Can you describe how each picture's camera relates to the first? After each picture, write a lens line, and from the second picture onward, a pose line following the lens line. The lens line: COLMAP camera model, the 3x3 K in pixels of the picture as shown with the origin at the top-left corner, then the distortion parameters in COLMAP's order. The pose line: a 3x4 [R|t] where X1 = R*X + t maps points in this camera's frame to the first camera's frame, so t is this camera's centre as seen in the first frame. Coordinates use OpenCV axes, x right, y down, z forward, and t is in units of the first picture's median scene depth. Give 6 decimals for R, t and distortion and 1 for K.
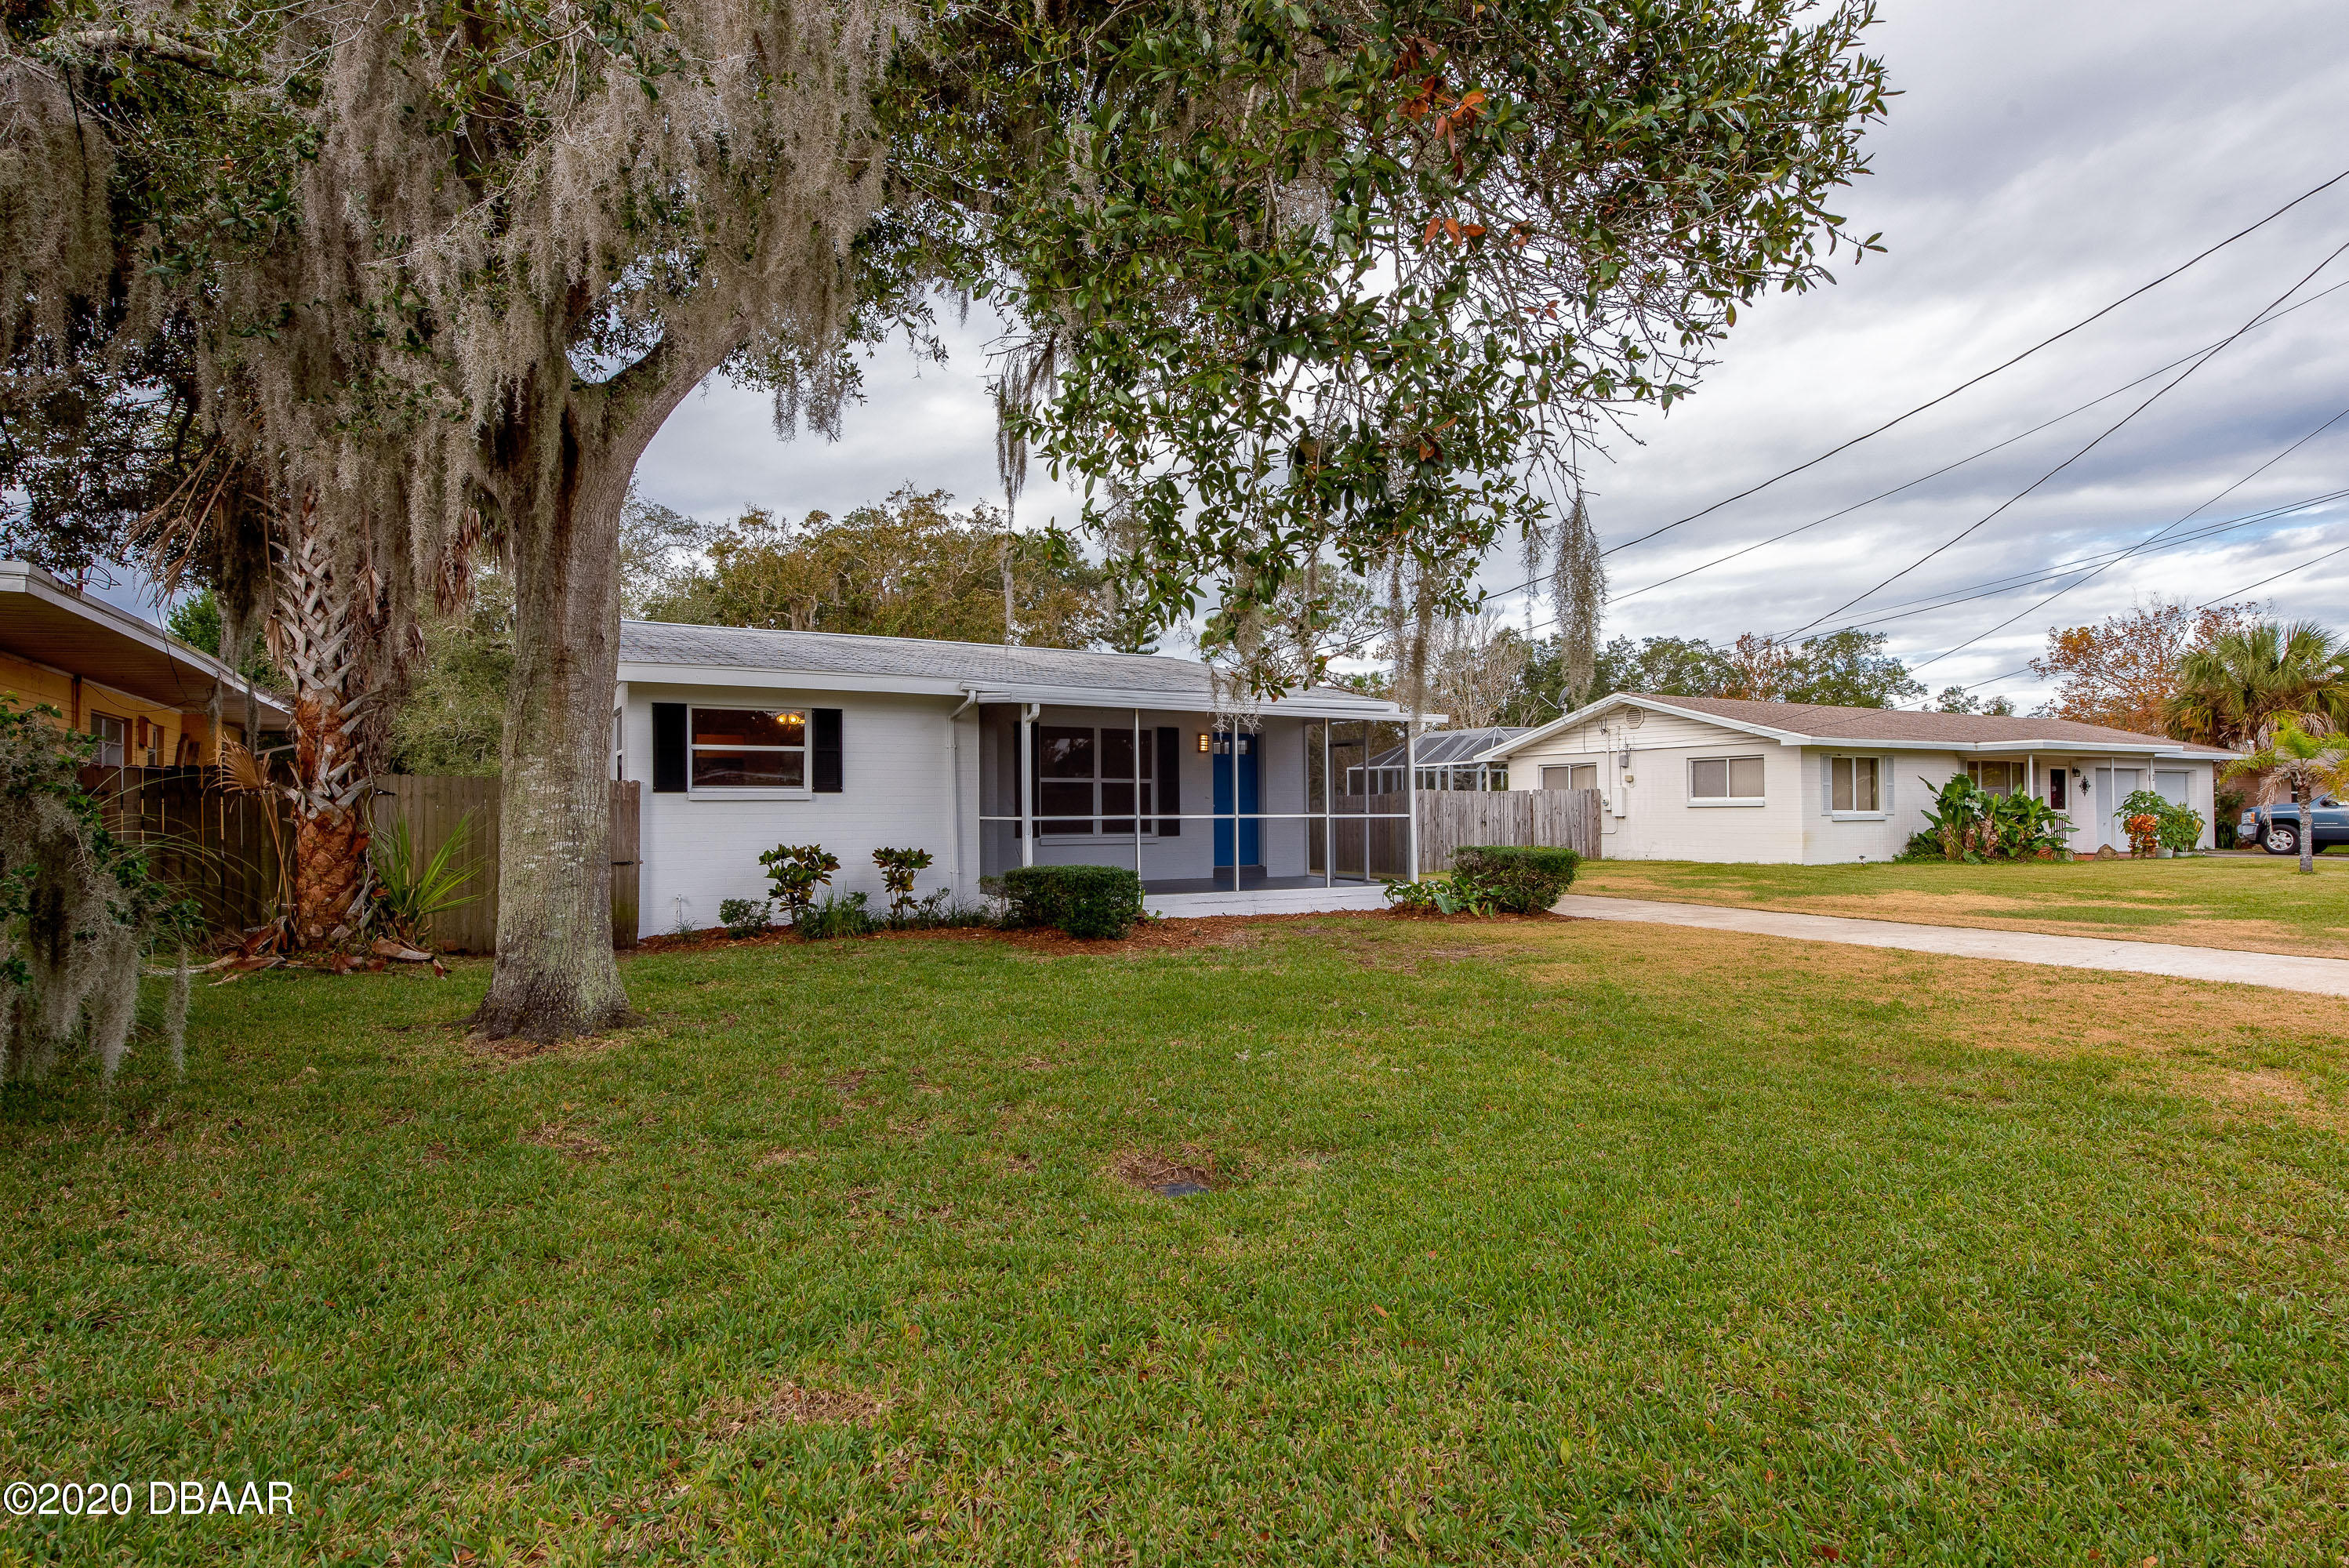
lens RADIAL K [[1121.3, 0, 1182.5], [0, 1121.3, 811.5], [0, 0, 1]] dist [-0.001751, -0.000159]
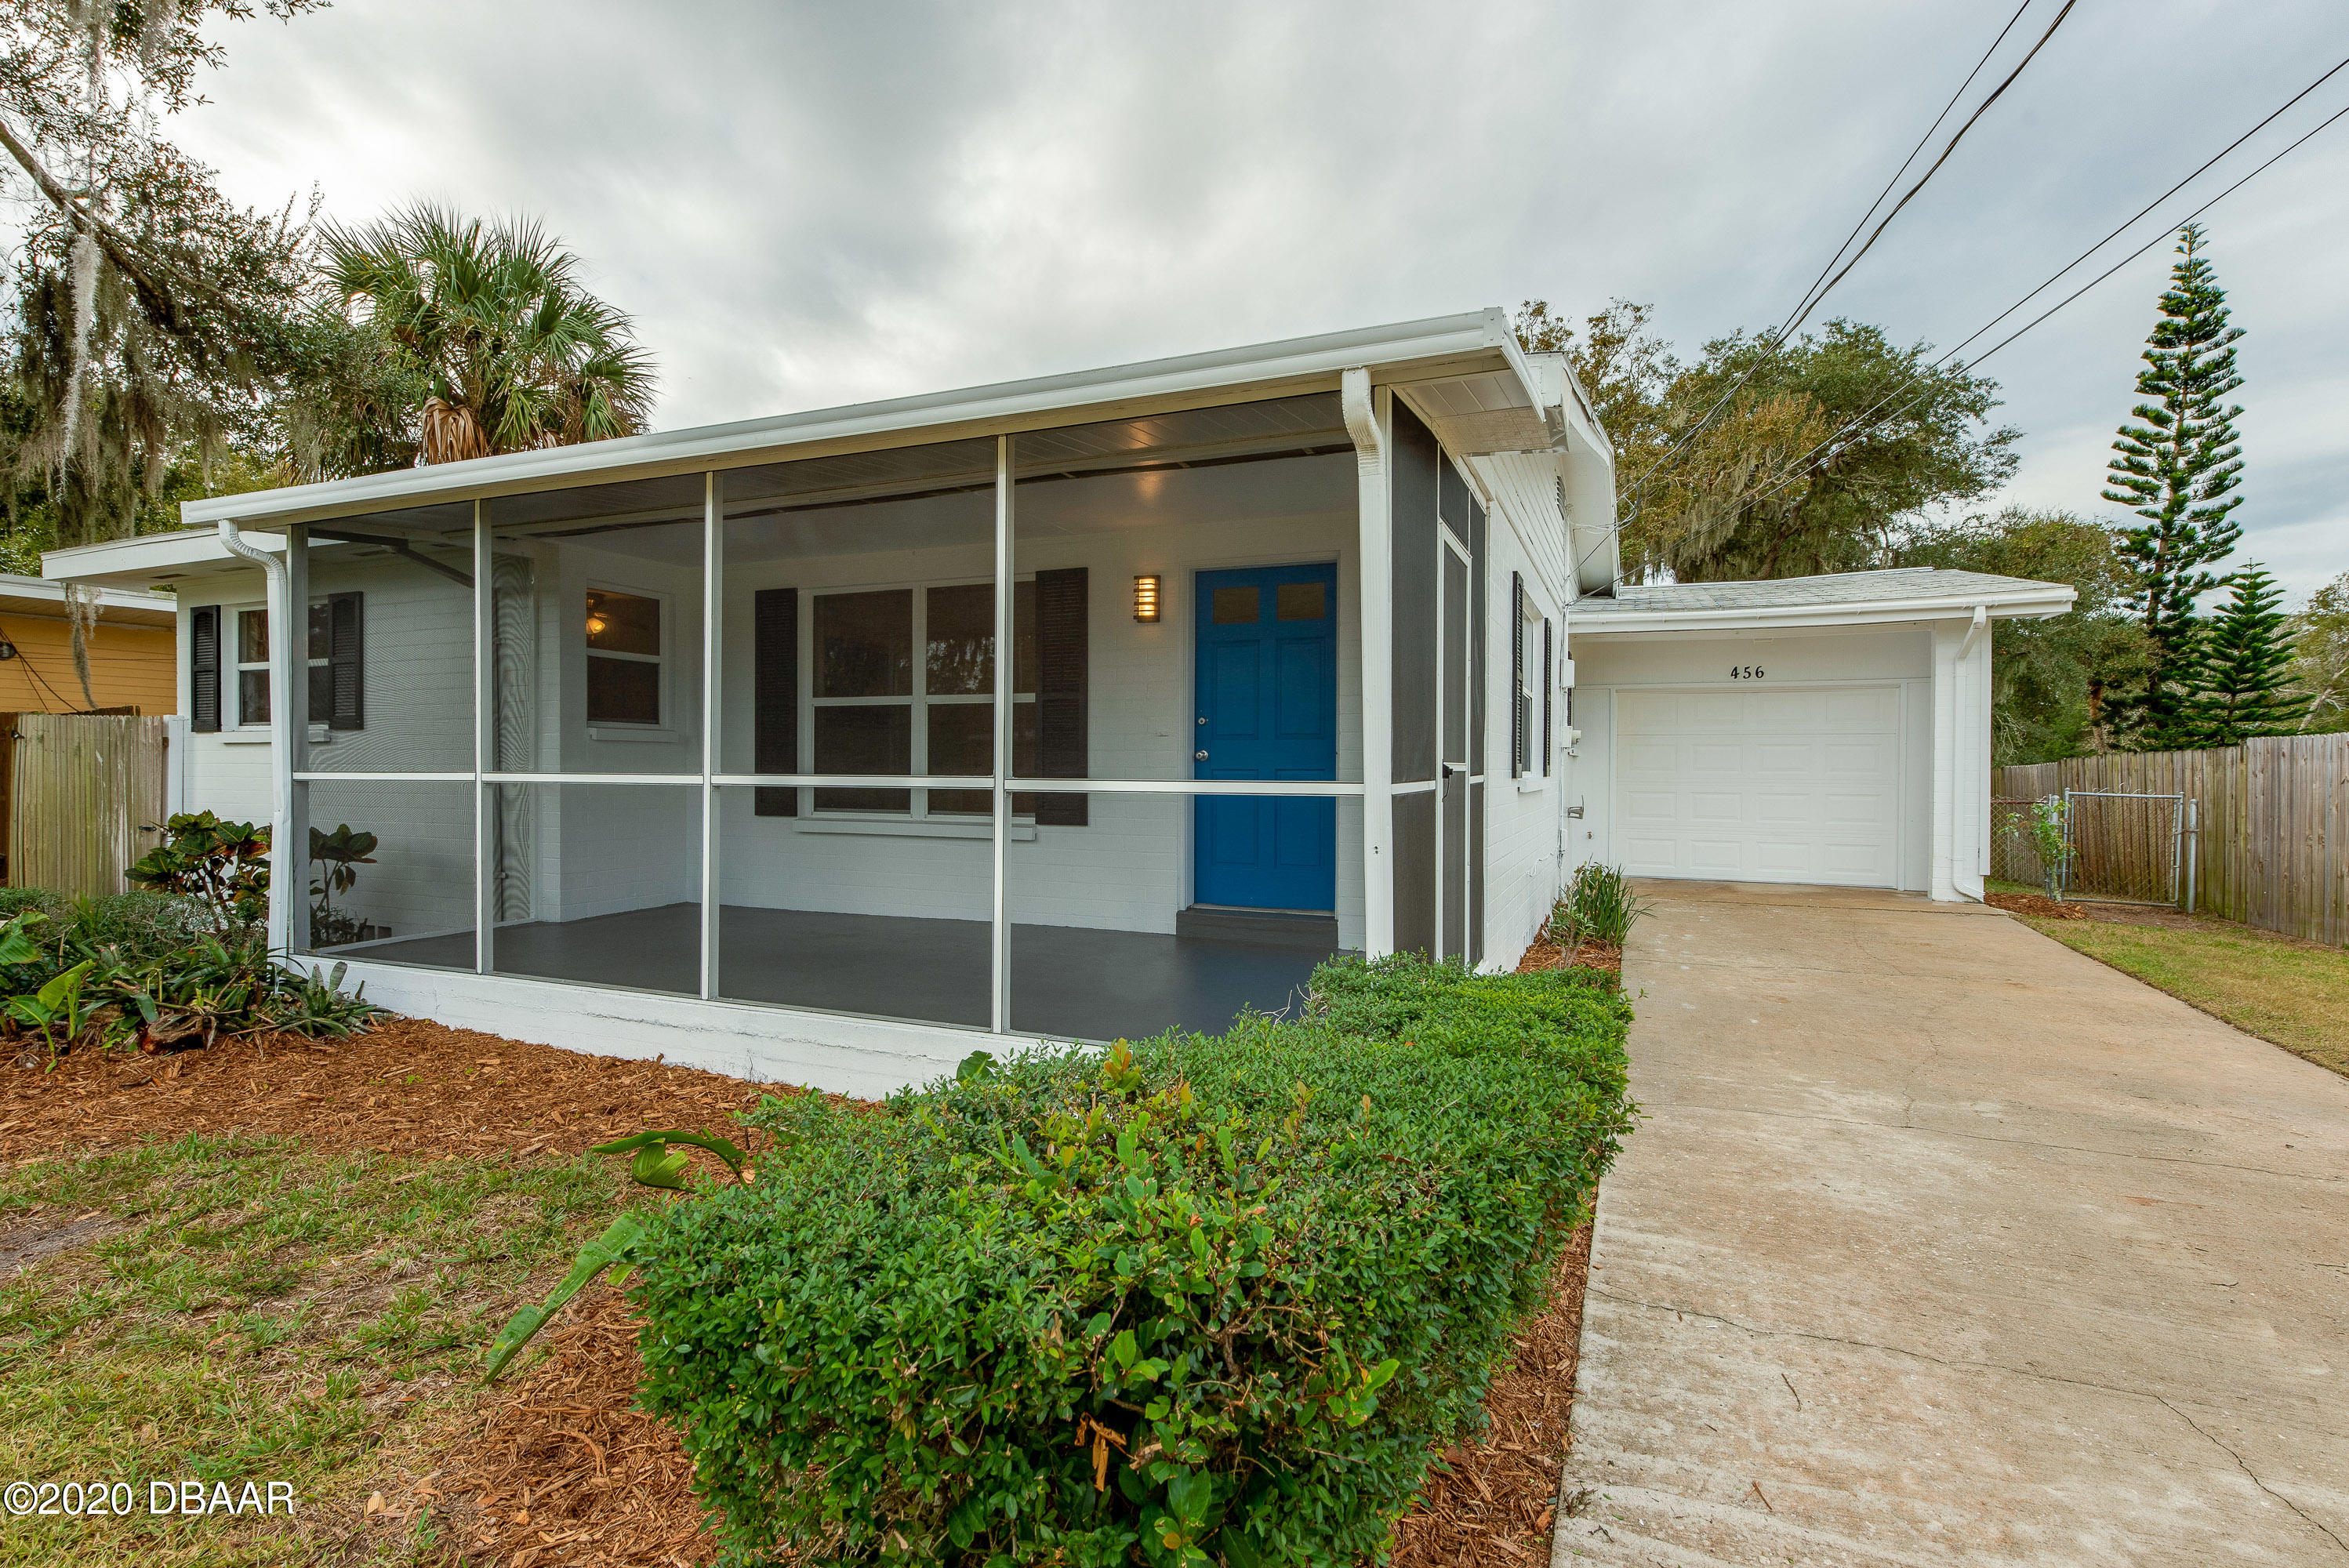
lens RADIAL K [[1012.6, 0, 1235.7], [0, 1012.6, 782.7], [0, 0, 1]] dist [-0.007080, -0.000049]
pose [[0.624550, 0.017709, -0.780784, 0.327282], [-0.009083, 0.999840, 0.015412, -0.001297], [0.780932, -0.002534, 0.624611, 0.823344]]
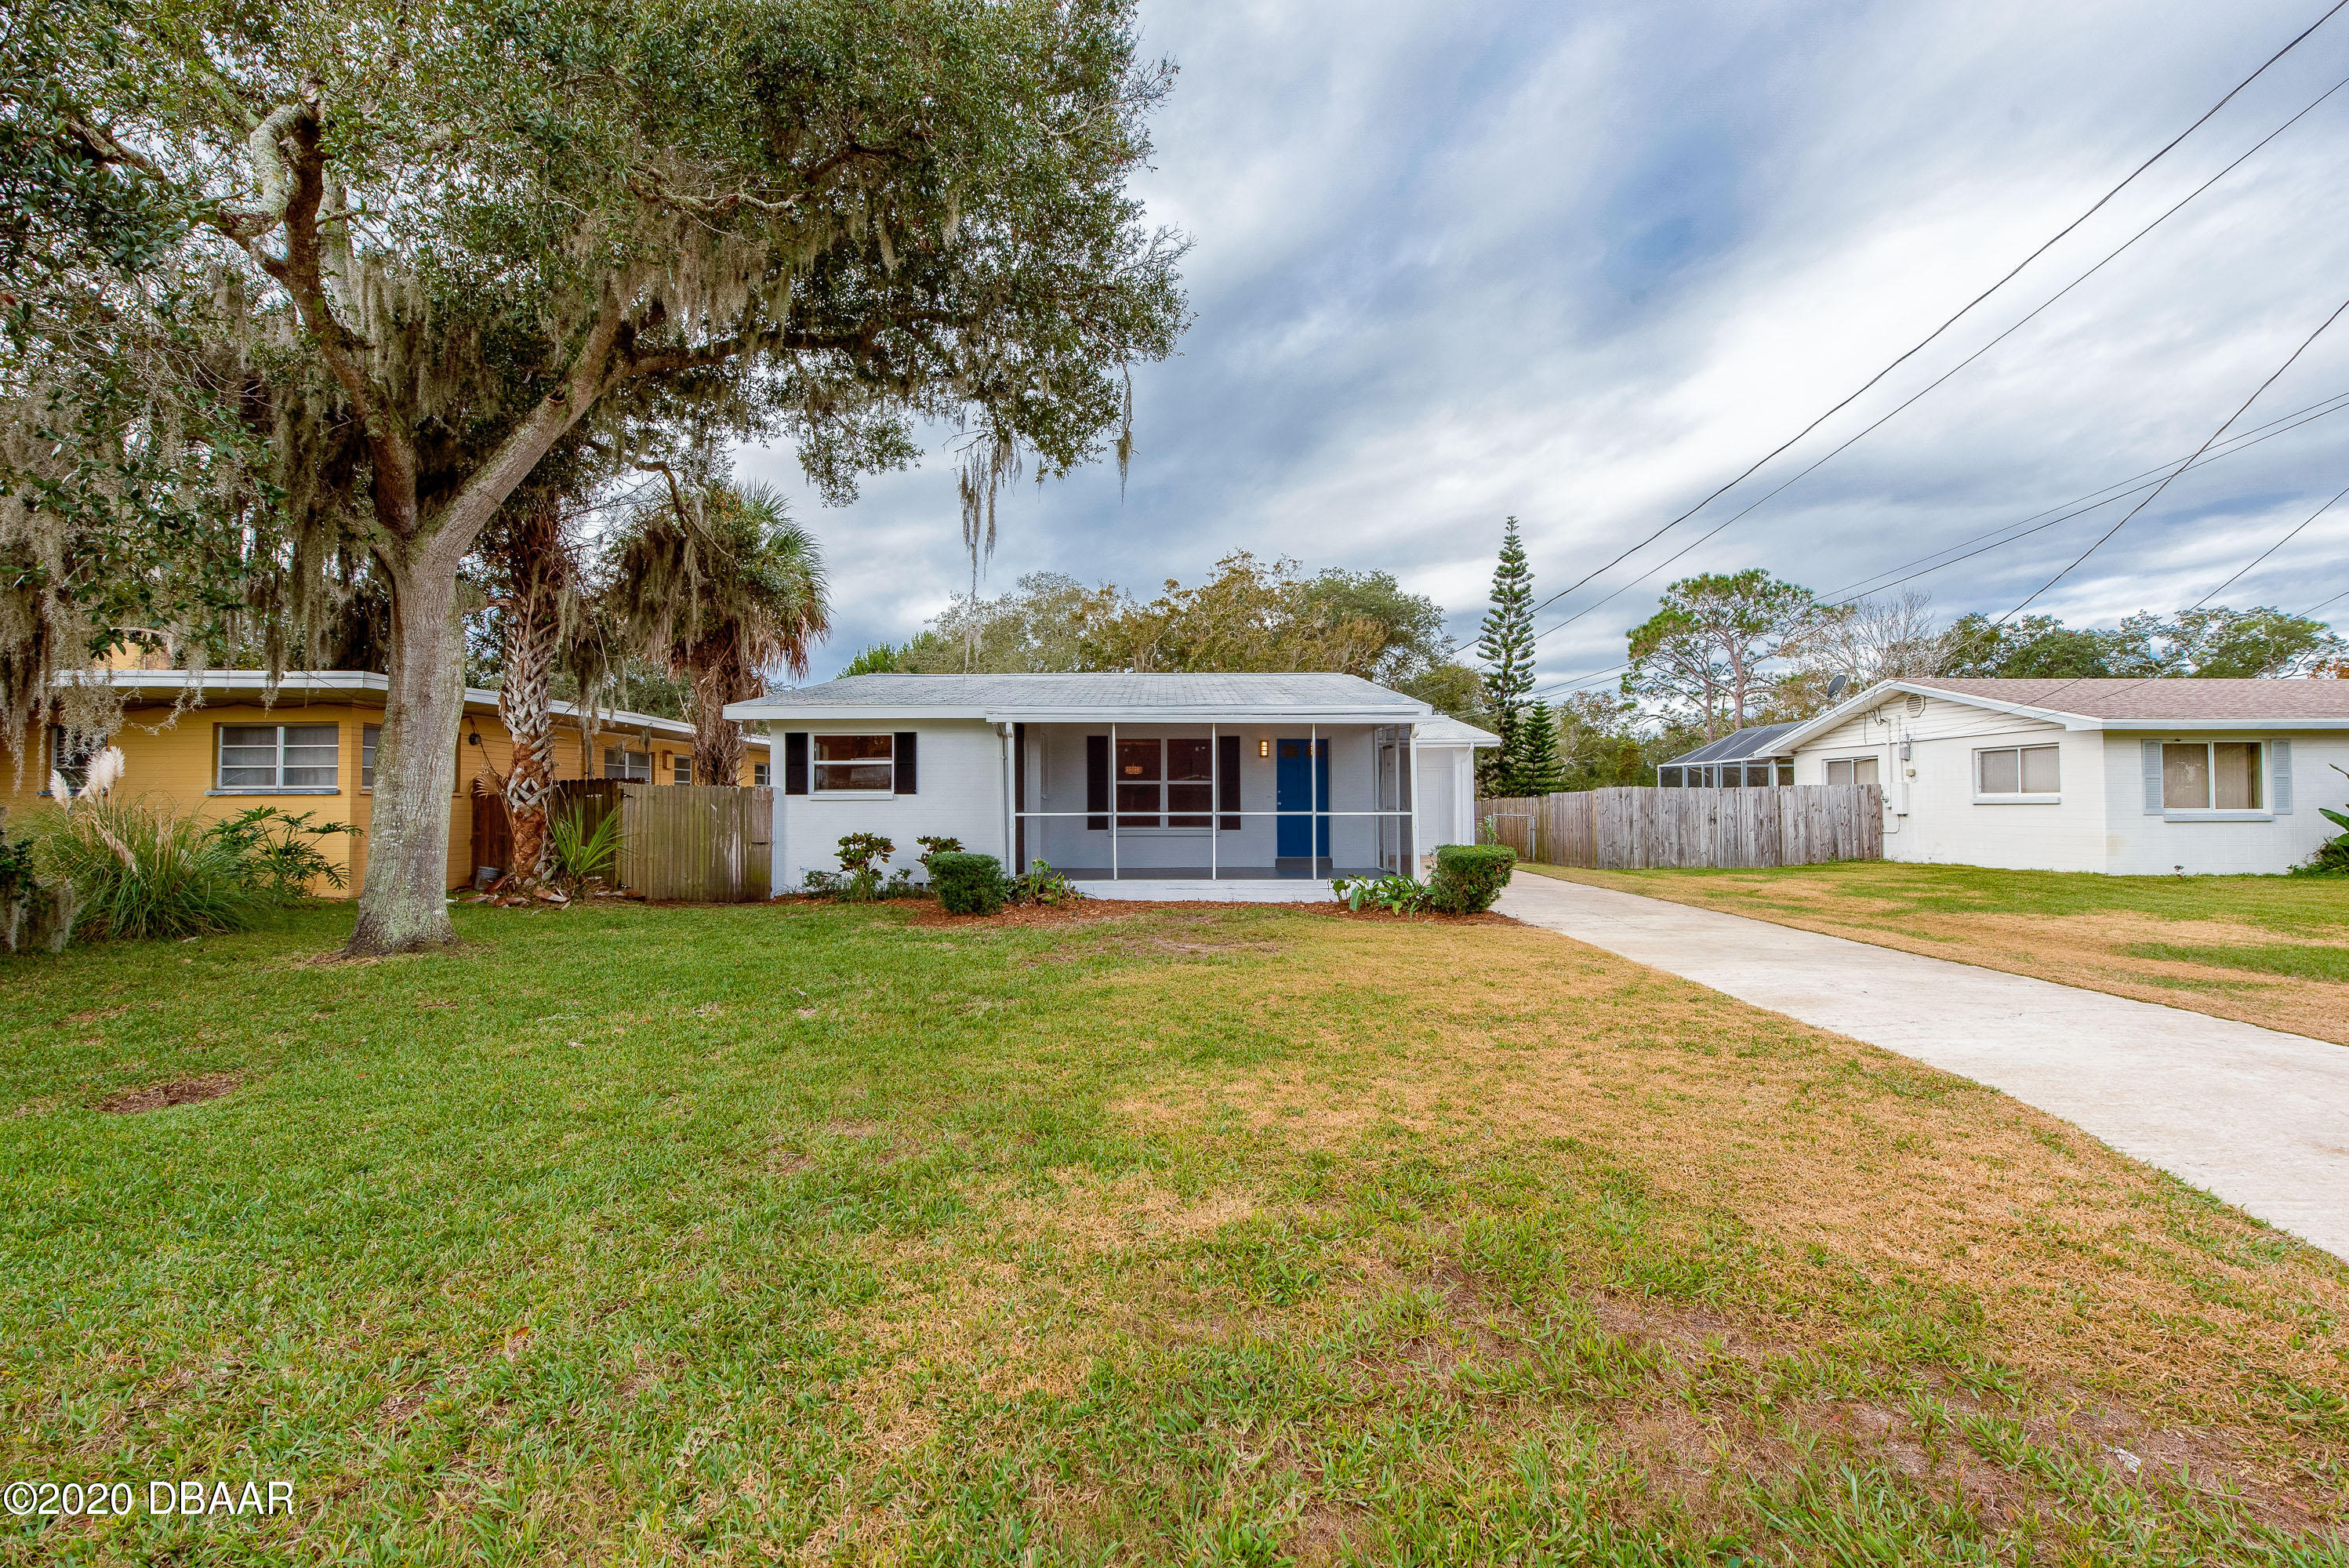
lens RADIAL K [[878.3, 0, 1171.2], [0, 878.3, 793.4], [0, 0, 1]] dist [-0.019555, -0.000003]
pose [[0.878668, -0.004258, -0.477415, 0.369882], [-0.002002, 0.999919, -0.012604, -0.004042], [0.477429, 0.012031, 0.878588, 0.177327]]
